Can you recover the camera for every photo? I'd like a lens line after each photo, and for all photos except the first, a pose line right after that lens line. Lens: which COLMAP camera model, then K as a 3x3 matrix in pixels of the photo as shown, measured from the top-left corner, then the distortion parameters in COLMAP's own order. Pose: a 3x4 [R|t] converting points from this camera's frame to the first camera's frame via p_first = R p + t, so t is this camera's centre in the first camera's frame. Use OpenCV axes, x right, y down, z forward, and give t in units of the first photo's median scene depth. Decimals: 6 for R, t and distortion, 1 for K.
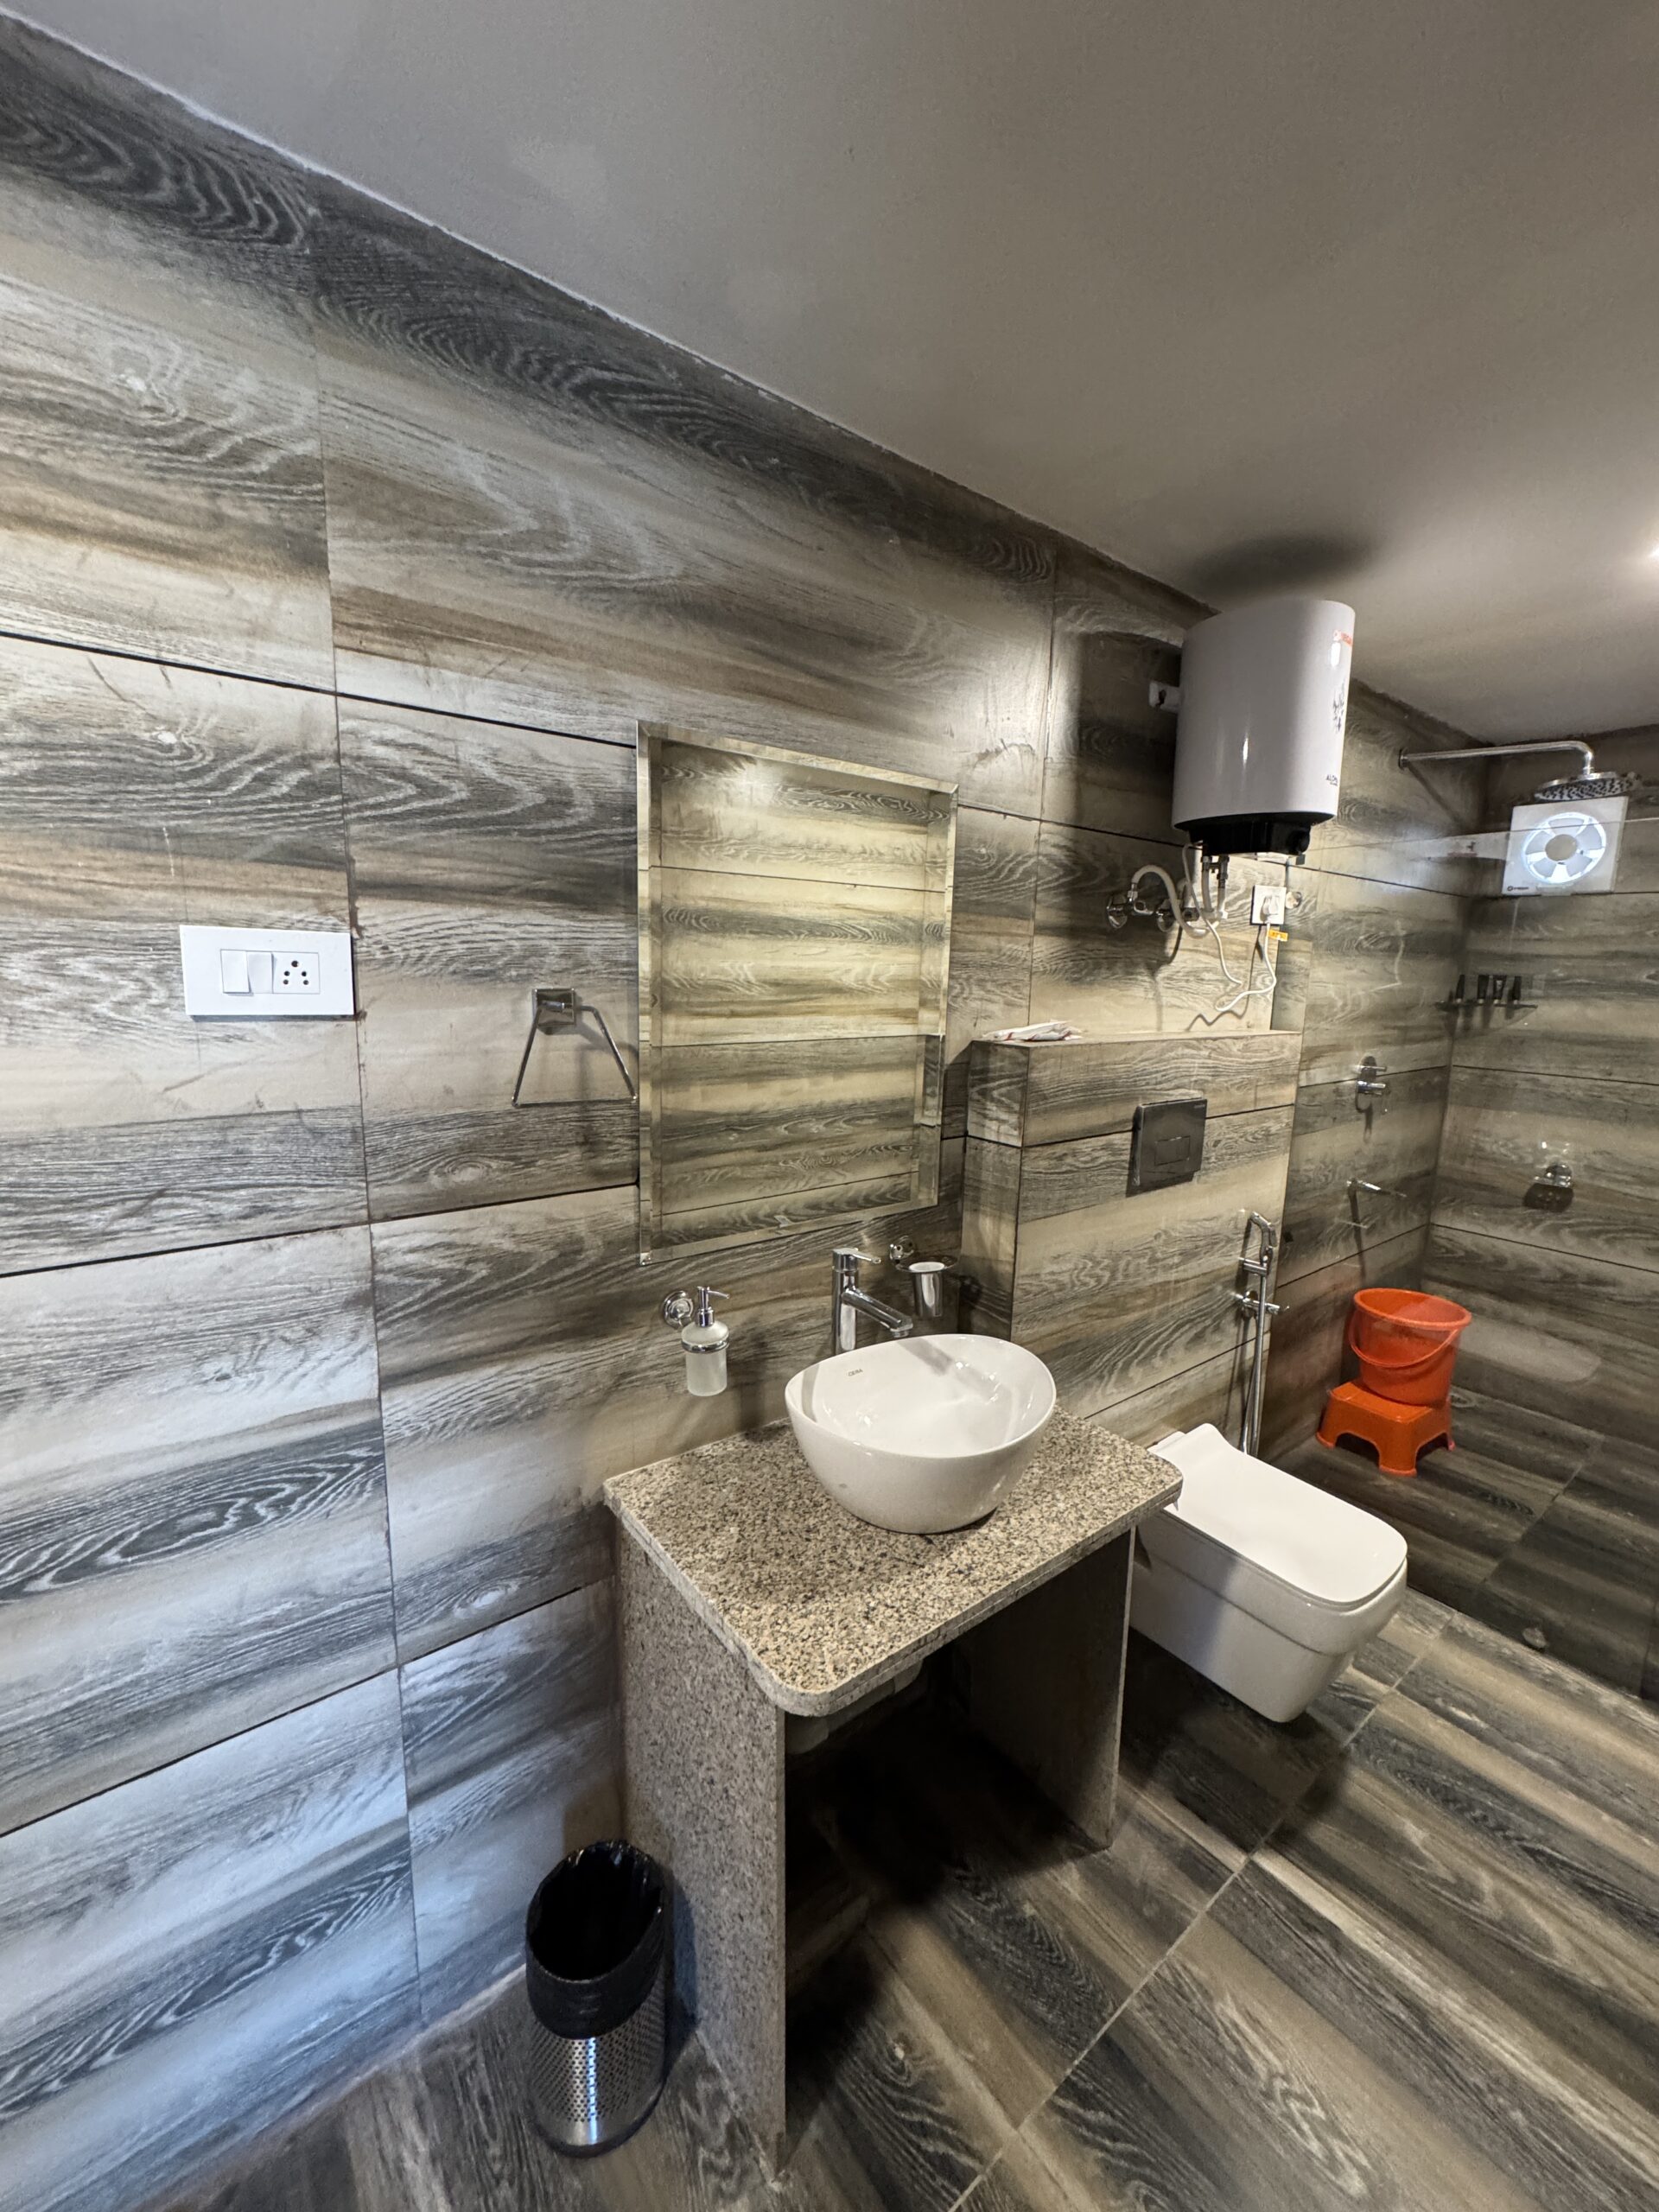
lens RADIAL K [[890.8, 0, 835.5], [0, 890.8, 1102.5], [0, 0, 1]] dist [-0.000120, 0.000469]
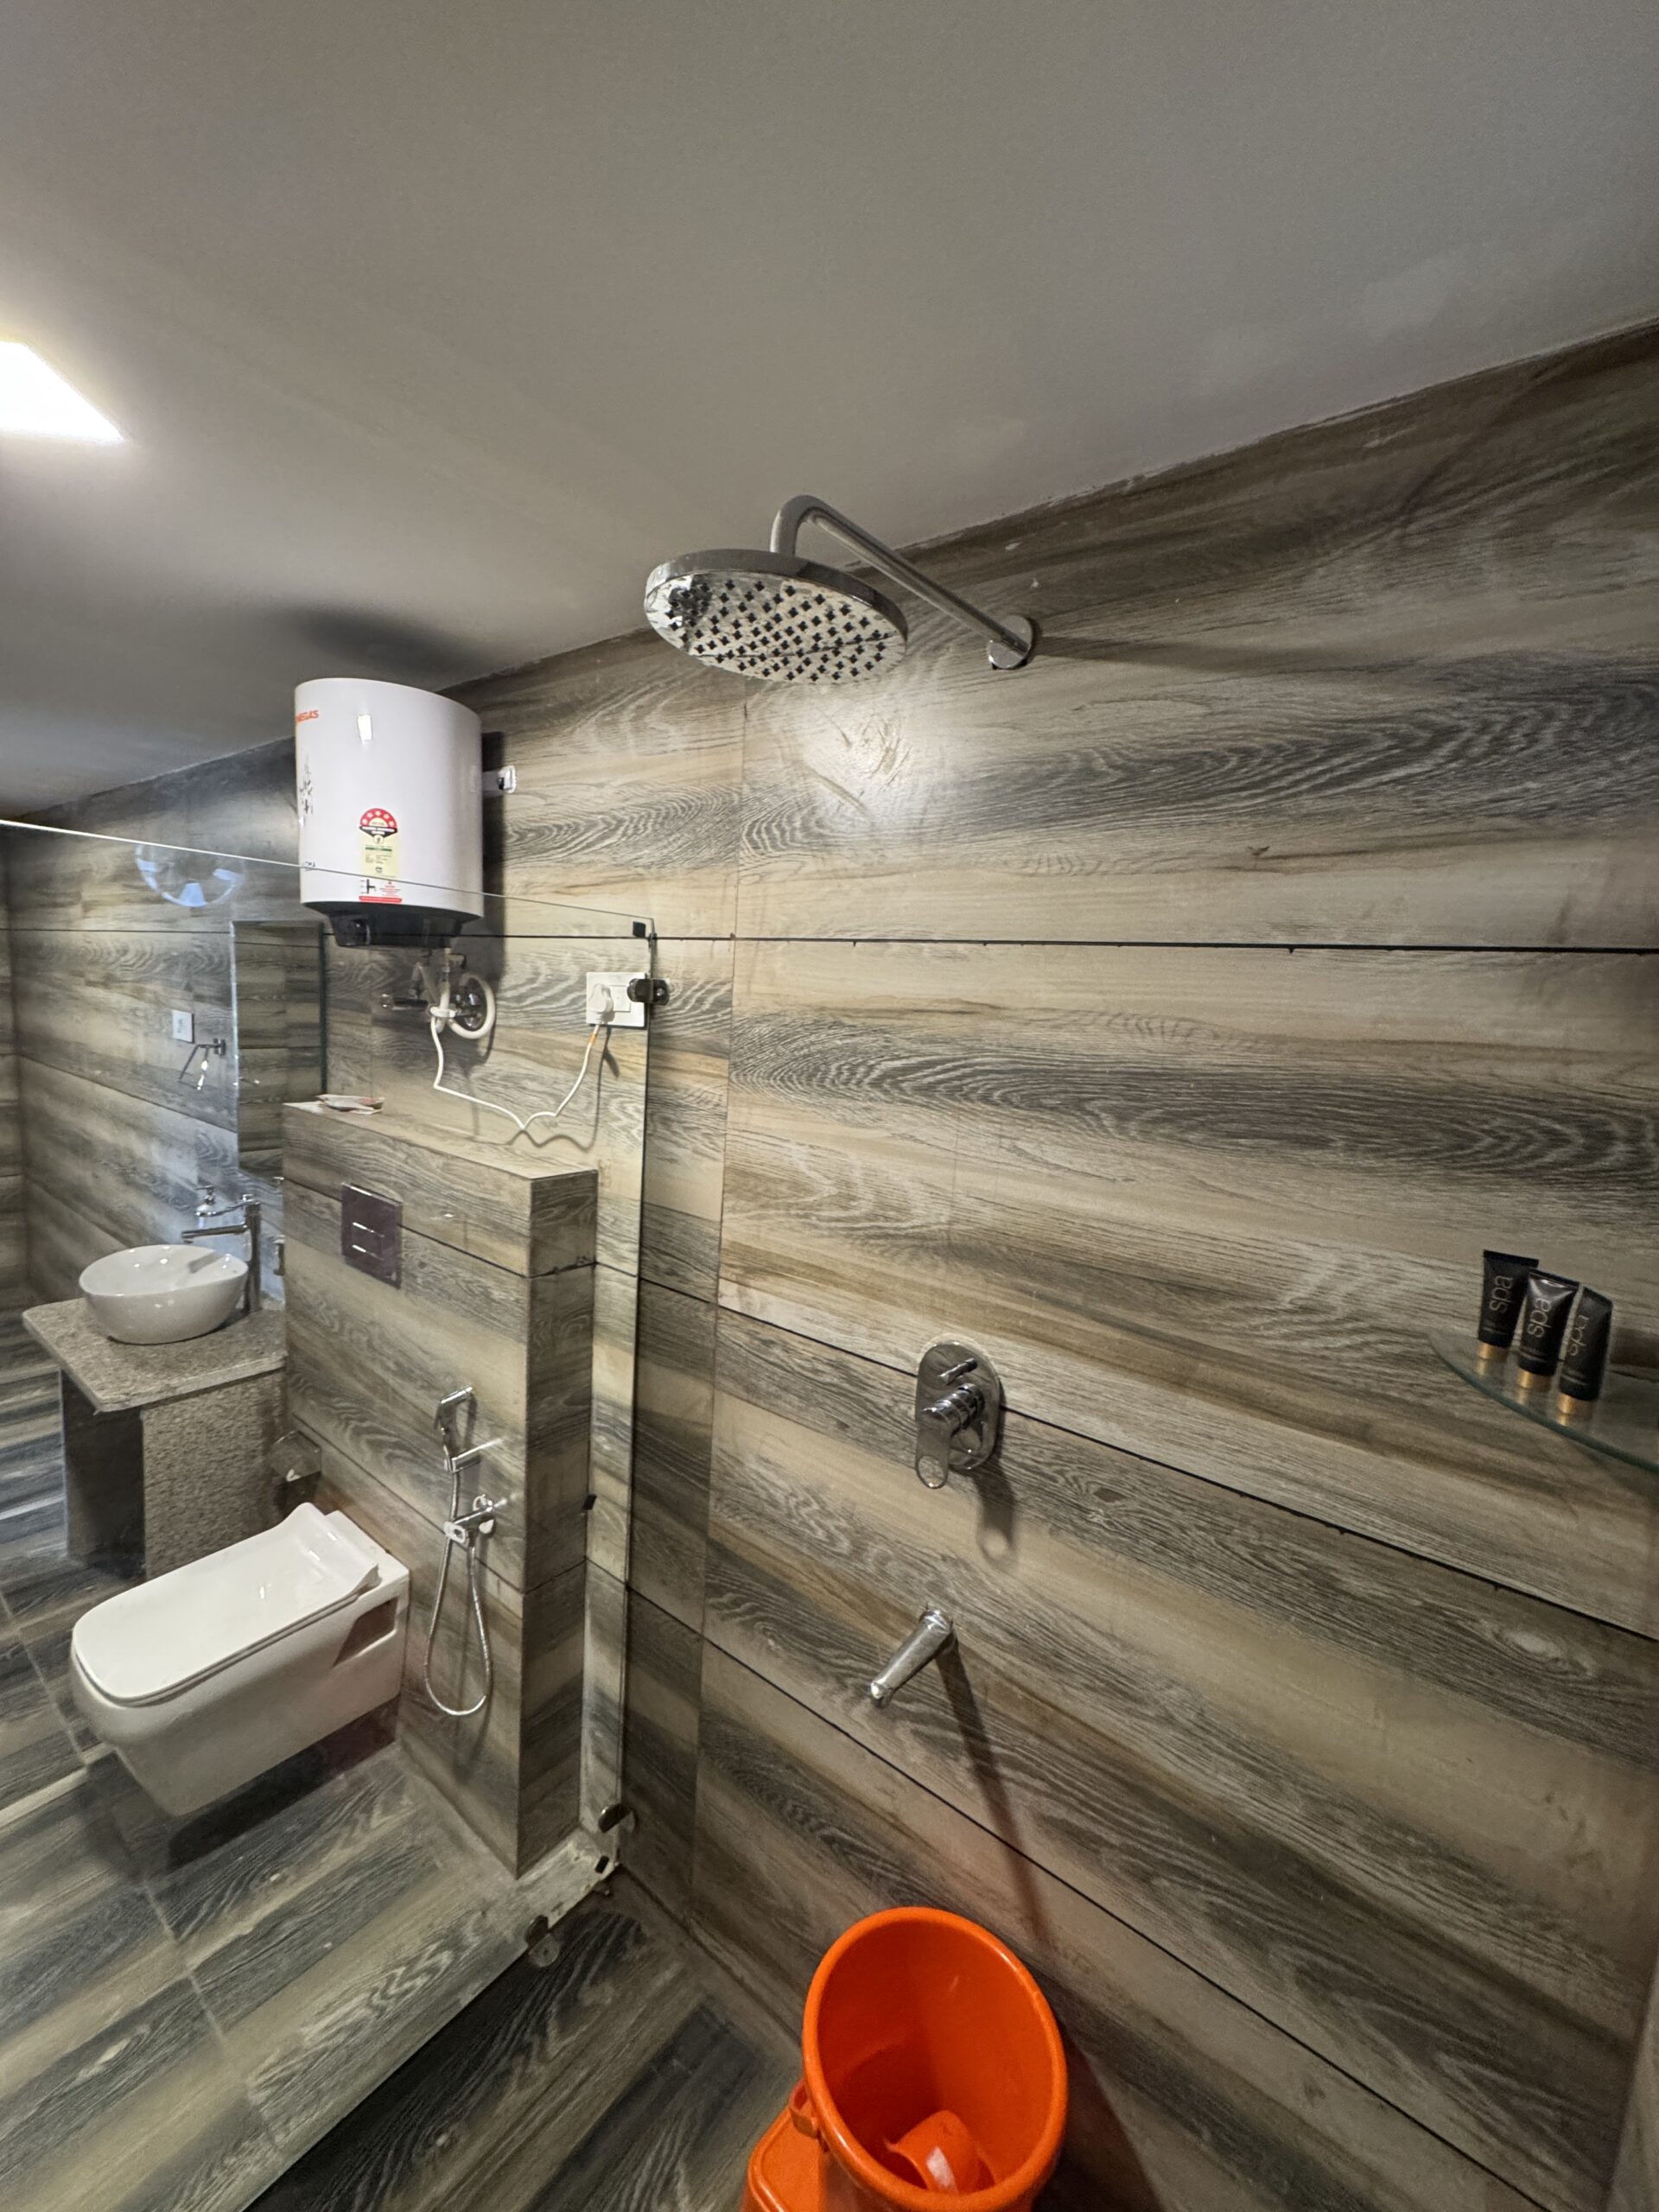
lens RADIAL K [[883.3, 0, 831.5], [0, 883.3, 1103.1], [0, 0, 1]] dist [-0.001638, 0.000779]
pose [[0.247884, 0.106369, -0.962932, 1.458601], [-0.204353, 0.977331, 0.055354, -0.261320], [0.946992, 0.183057, 0.264002, 1.207744]]
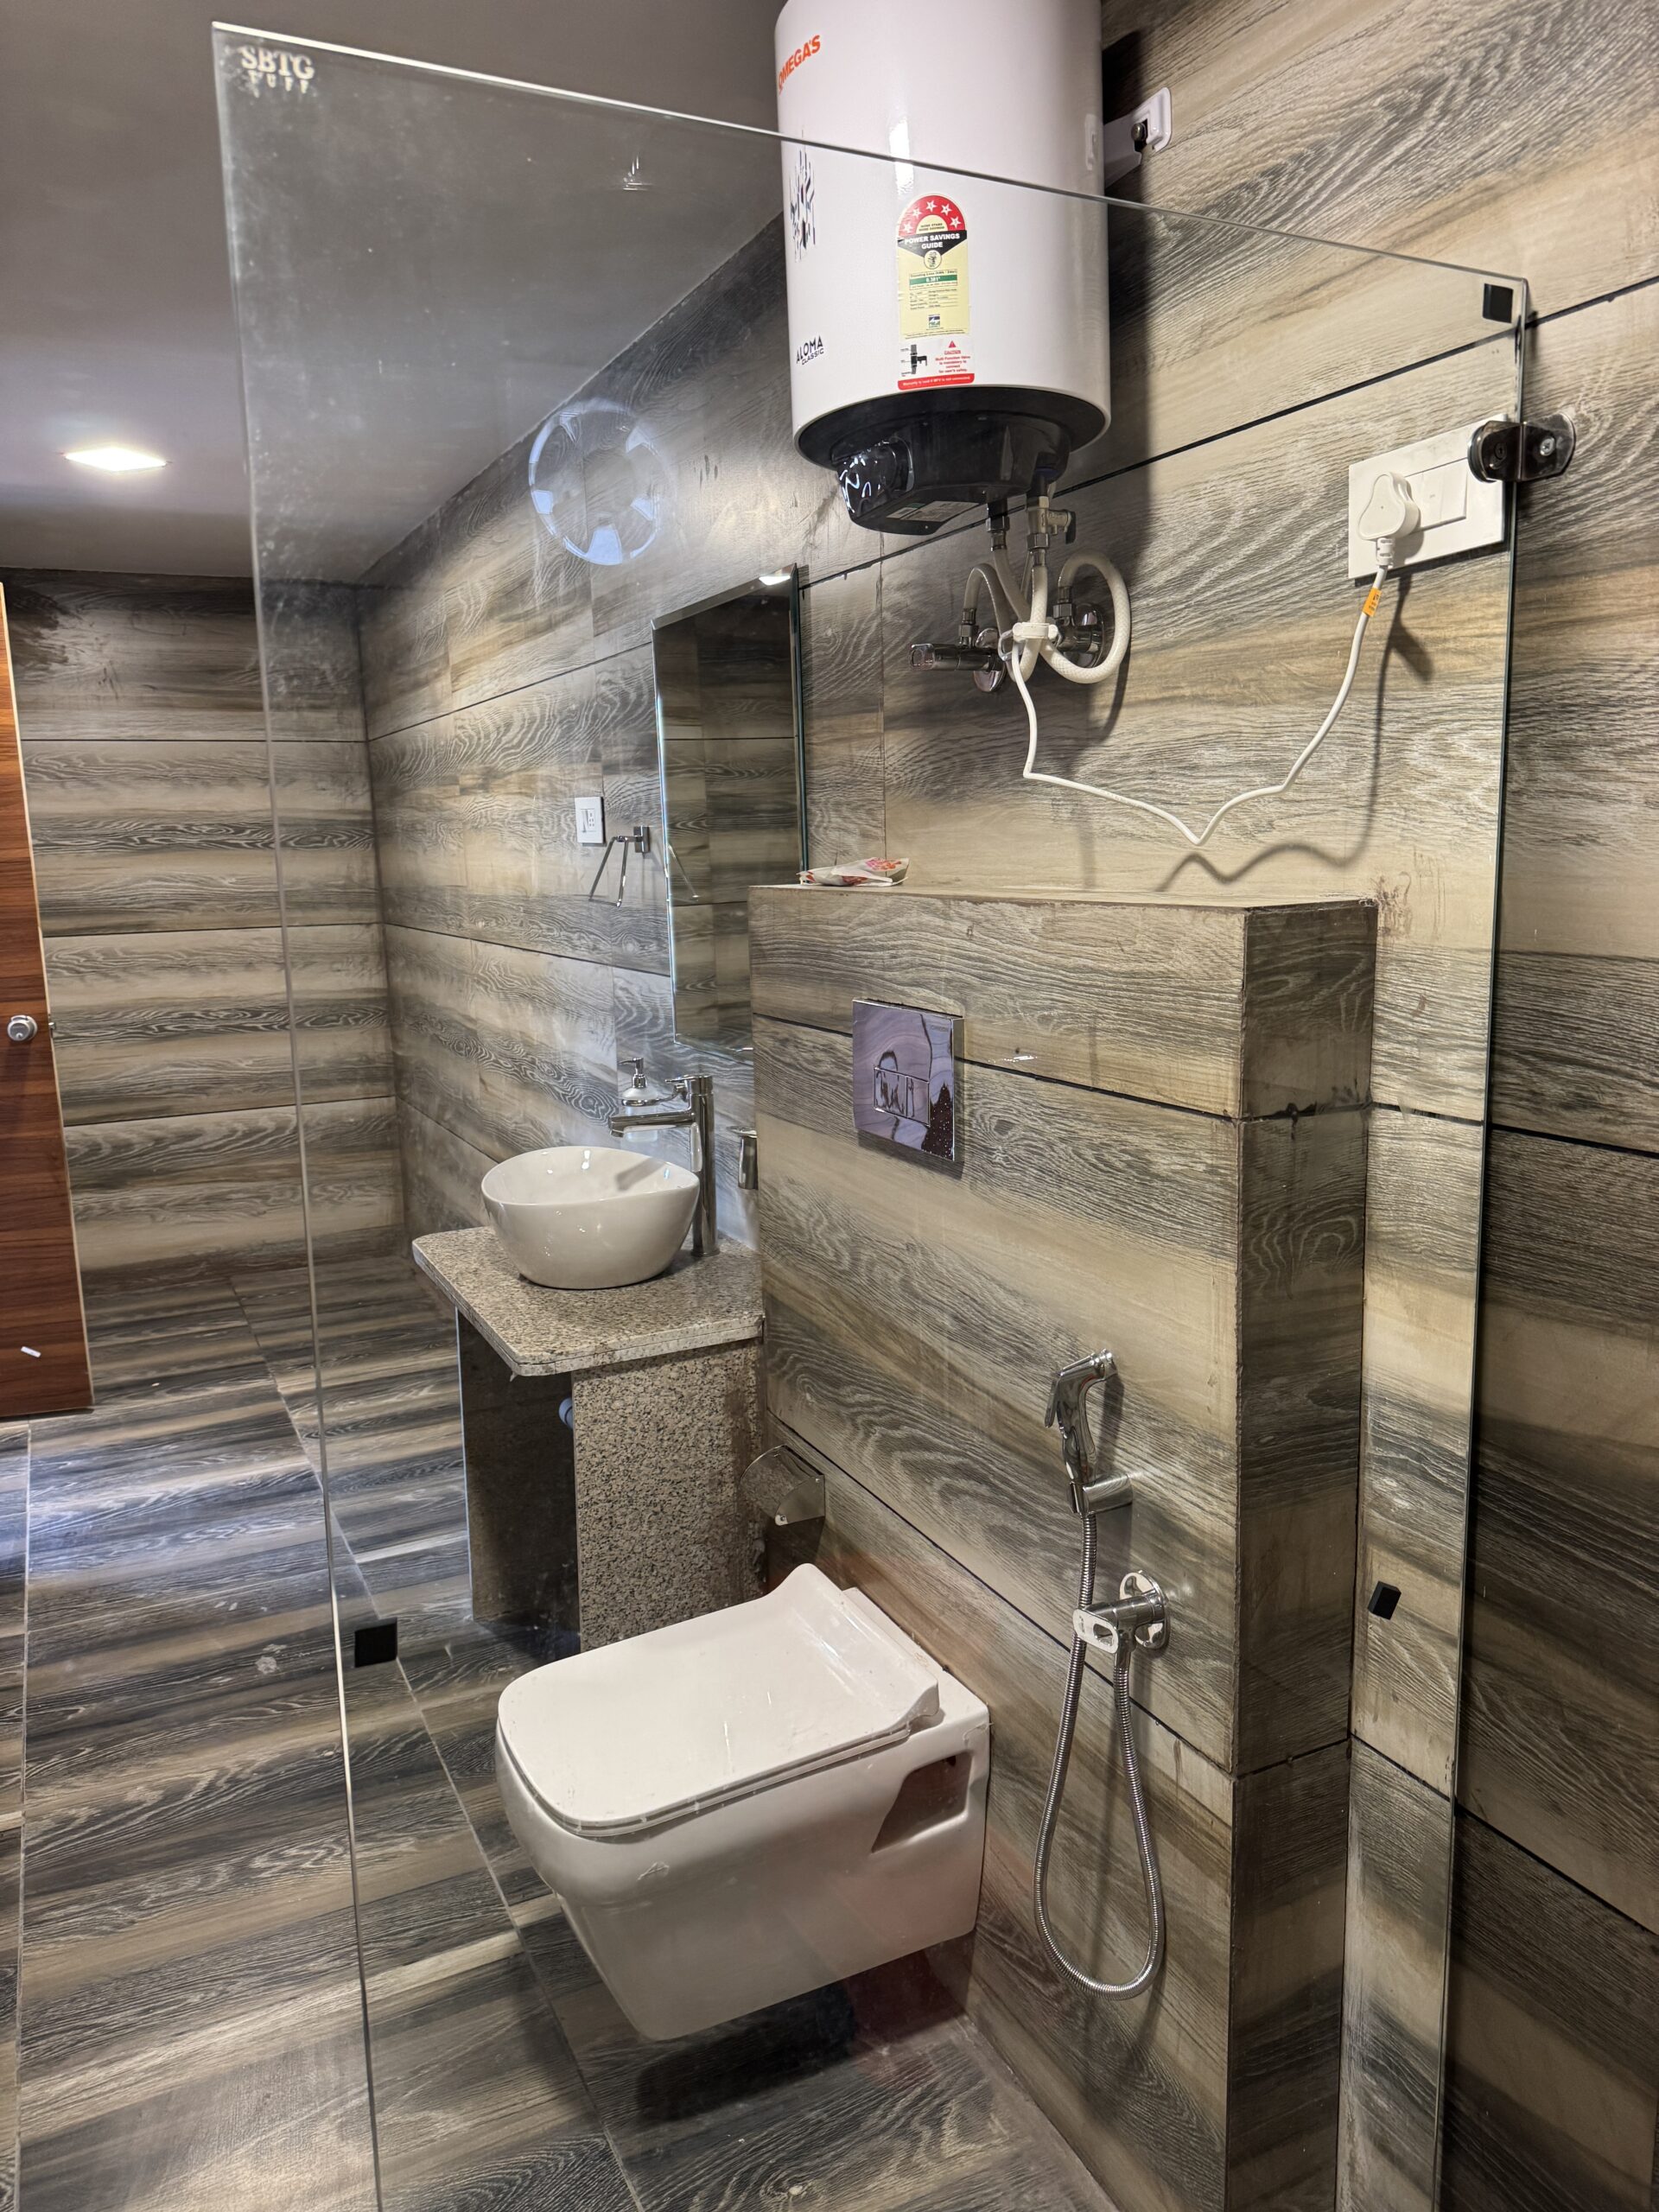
lens RADIAL K [[1531.2, 0, 829.5], [0, 1531.2, 1106.0], [0, 0, 1]] dist [0.104619, -0.138033]
pose [[-0.203823, 0.145992, -0.968061, 1.318086], [-0.132089, 0.975676, 0.174952, -0.101158], [0.970056, 0.163530, -0.179582, 1.132263]]
